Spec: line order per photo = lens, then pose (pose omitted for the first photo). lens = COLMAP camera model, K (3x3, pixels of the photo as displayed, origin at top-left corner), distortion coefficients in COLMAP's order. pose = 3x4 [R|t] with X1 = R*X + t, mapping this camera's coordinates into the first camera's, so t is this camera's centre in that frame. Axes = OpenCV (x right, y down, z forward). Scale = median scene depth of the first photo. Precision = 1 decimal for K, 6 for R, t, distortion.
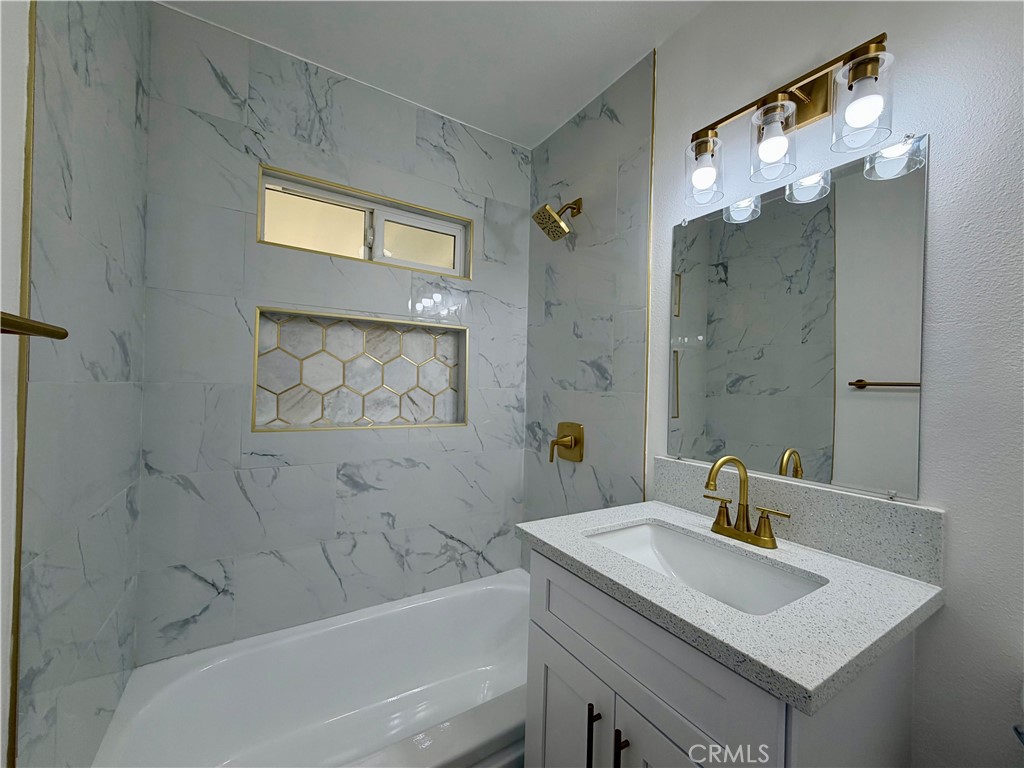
lens RADIAL K [[407.9, 0, 510.3], [0, 407.9, 381.6], [0, 0, 1]] dist [-0.000294, 0.000360]
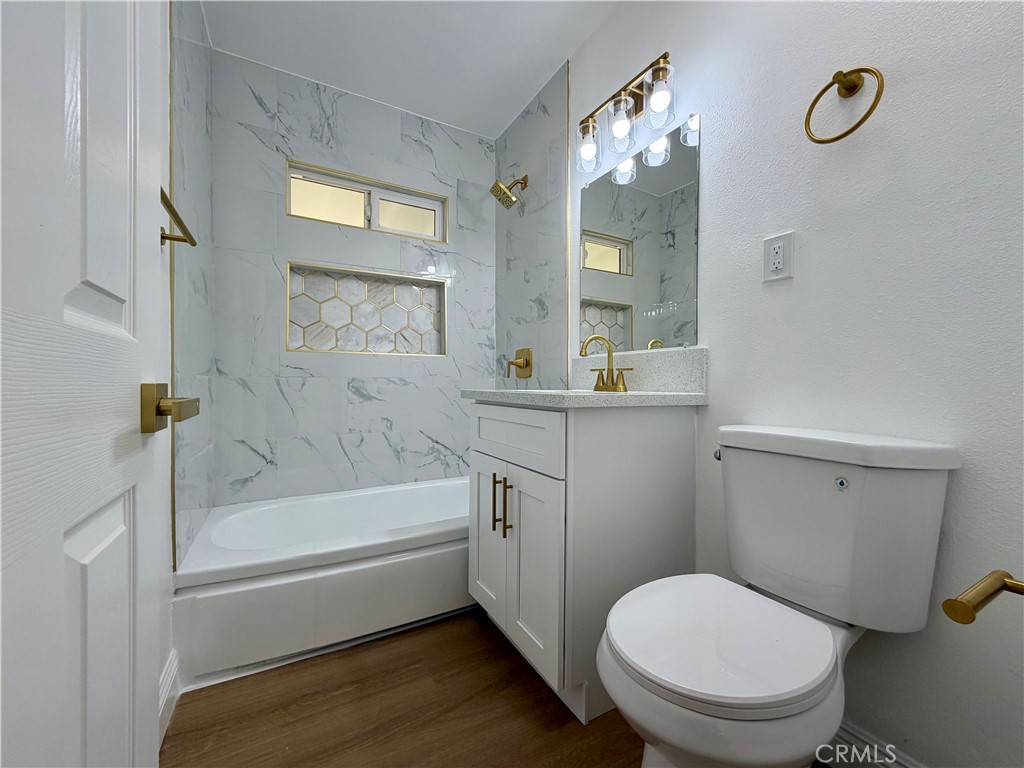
lens RADIAL K [[407.9, 0, 511.8], [0, 407.9, 383.0], [0, 0, 1]] dist [-0.000294, 0.000360]
pose [[0.998680, -0.022440, -0.046210, 0.185122], [0.022860, 0.999702, 0.008576, 0.218561], [0.046004, -0.009621, 0.998895, -0.335081]]
